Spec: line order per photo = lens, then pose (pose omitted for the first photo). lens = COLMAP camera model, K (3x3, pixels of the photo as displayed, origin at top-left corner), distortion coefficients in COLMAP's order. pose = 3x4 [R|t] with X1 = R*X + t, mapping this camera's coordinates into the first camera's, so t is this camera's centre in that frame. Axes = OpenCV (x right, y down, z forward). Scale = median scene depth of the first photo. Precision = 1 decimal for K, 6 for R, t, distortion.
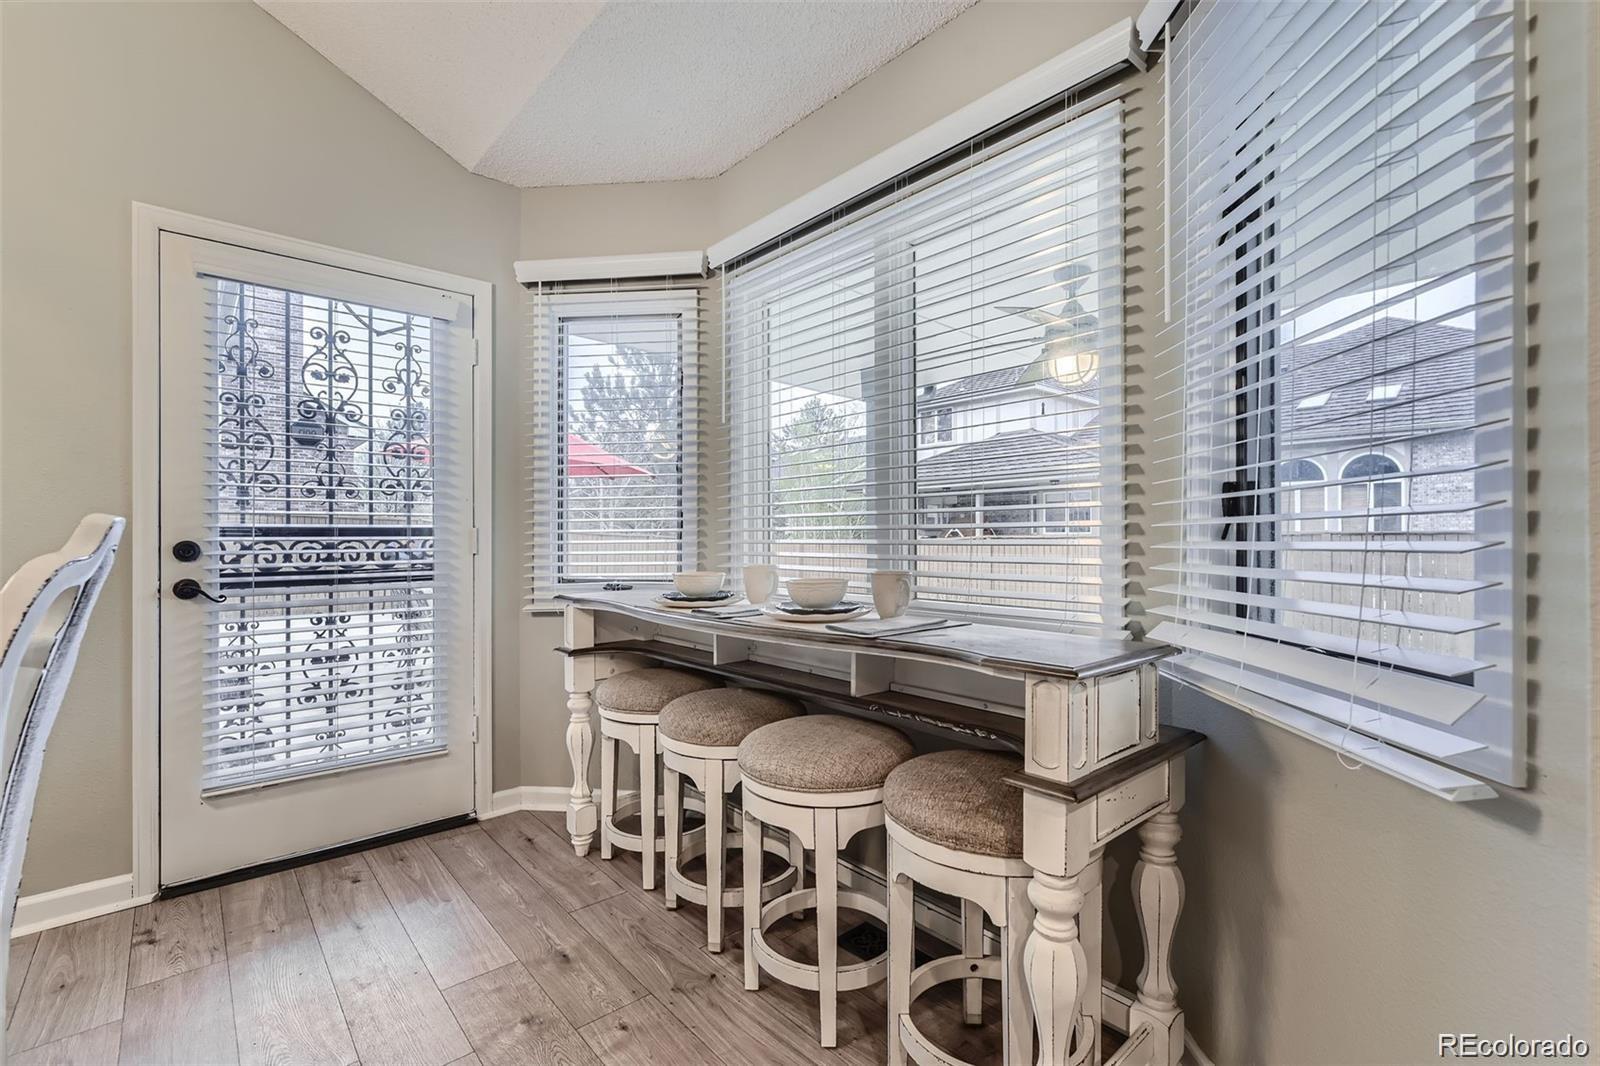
lens RADIAL K [[697.2, 0, 819.8], [0, 697.2, 537.3], [0, 0, 1]] dist [0.002811, 0.000233]
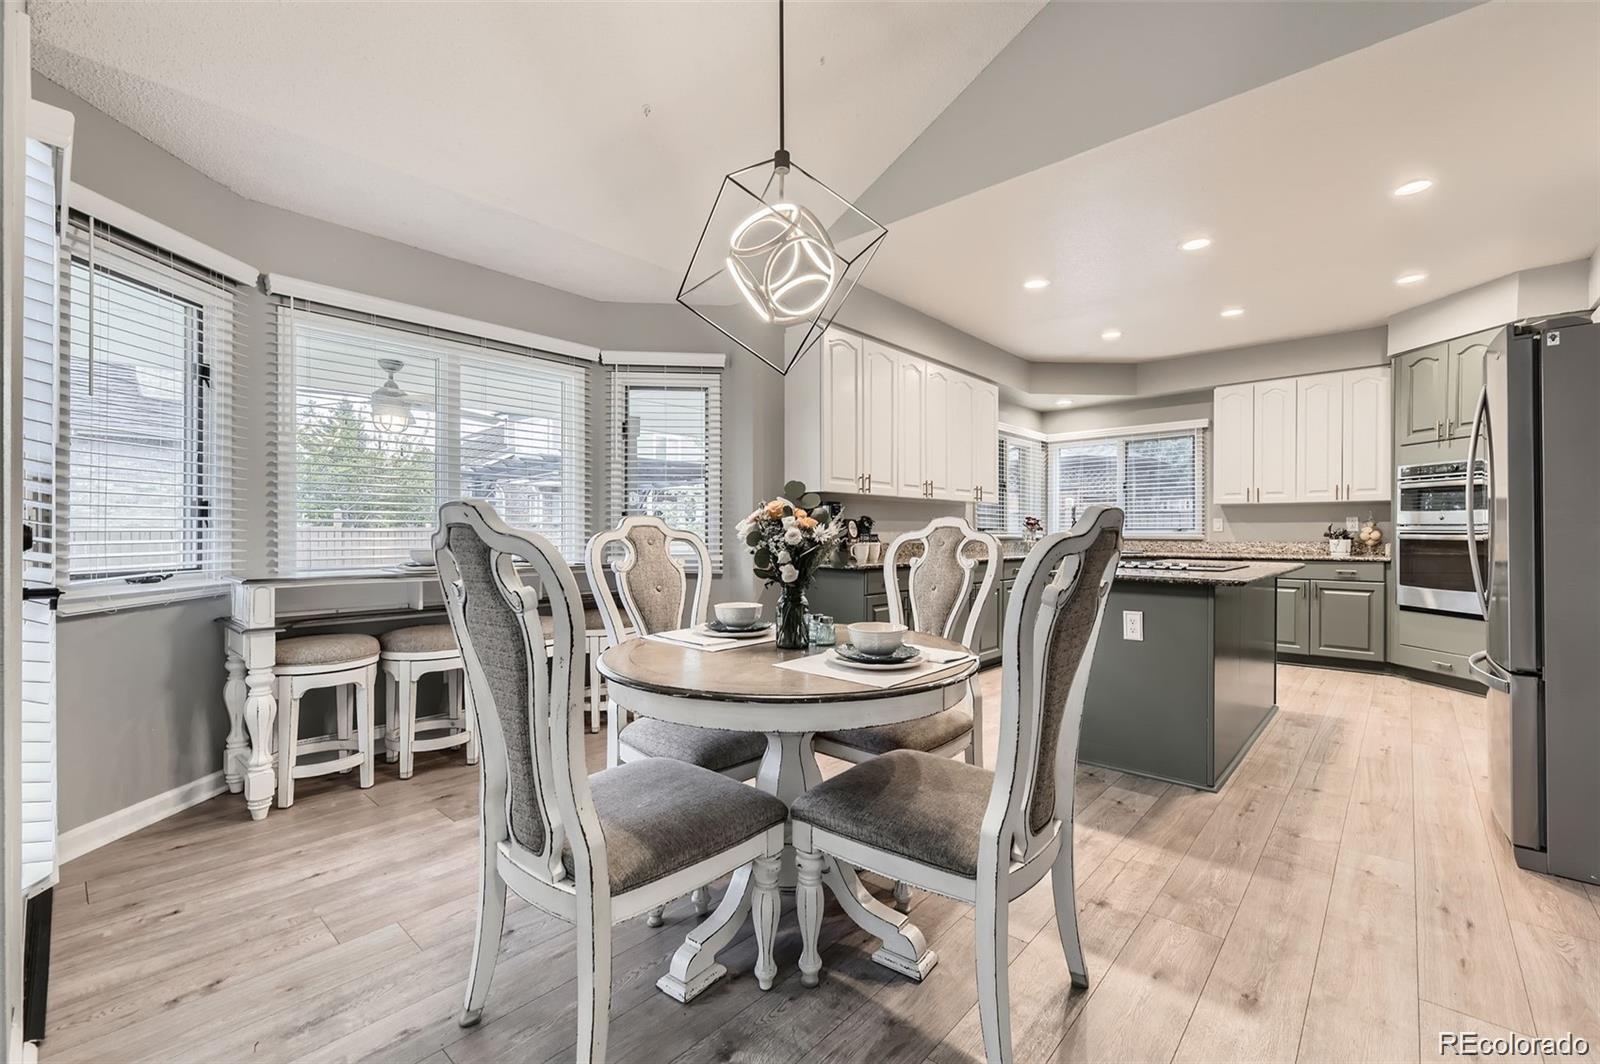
lens RADIAL K [[677.5, 0, 797.8], [0, 677.5, 535.3], [0, 0, 1]] dist [0.002275, -0.000738]
pose [[-0.099967, 0.003479, 0.994985, -2.481286], [0.003878, 0.999988, -0.003107, 0.039495], [-0.994983, 0.003548, -0.099979, 0.466188]]
